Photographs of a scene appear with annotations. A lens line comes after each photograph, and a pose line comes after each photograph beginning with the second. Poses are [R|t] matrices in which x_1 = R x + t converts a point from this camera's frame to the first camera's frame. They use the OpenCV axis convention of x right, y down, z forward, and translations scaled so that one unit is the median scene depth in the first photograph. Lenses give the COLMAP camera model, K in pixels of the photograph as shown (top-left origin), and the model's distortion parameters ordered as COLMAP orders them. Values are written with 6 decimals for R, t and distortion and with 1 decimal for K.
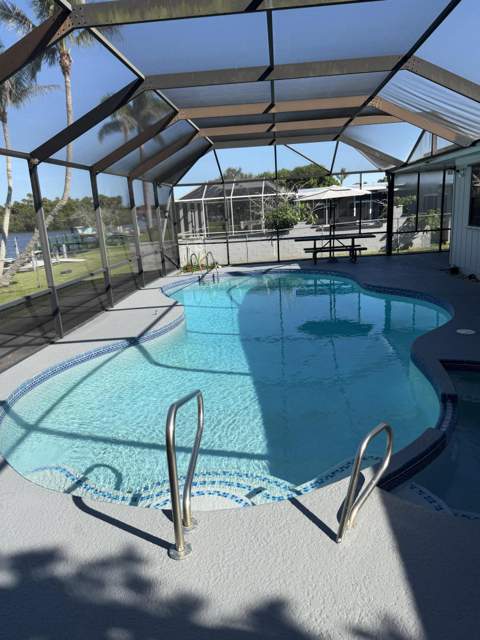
lens RADIAL K [[446.0, 0, 229.2], [0, 446.0, 322.4], [0, 0, 1]] dist [0.006771, -0.085549]
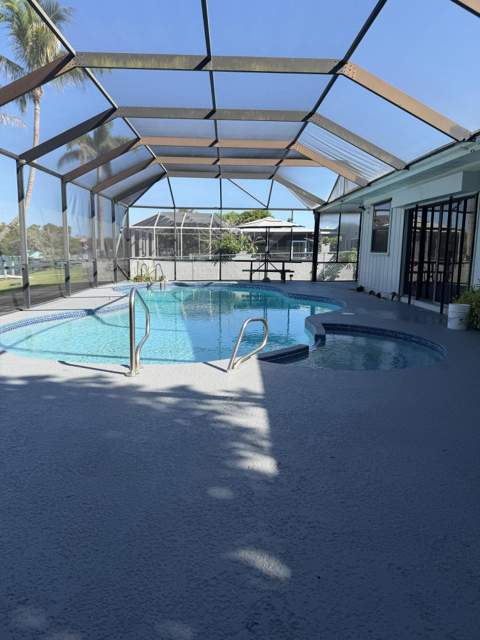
lens RADIAL K [[447.8, 0, 240.0], [0, 447.8, 320.0], [0, 0, 1]] dist [0.006343, -0.135824]
pose [[0.988314, 0.056383, 0.141621, 0.007184], [-0.042370, 0.994076, -0.100090, 0.086122], [-0.146425, 0.092920, 0.984848, -0.130424]]
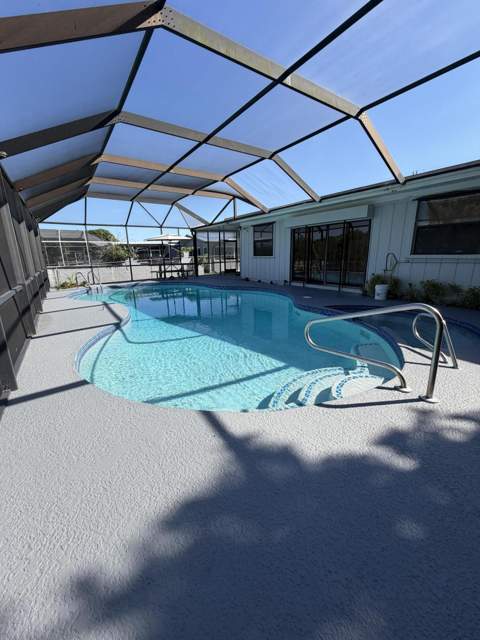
lens RADIAL K [[254.8, 0, 240.0], [0, 254.8, 320.0], [0, 0, 1]] dist [-0.000090, -0.000043]
pose [[0.762905, -0.113936, 0.636392, -0.208844], [0.129289, 0.991352, 0.022496, 0.027844], [-0.633451, 0.065116, 0.771038, 0.120895]]
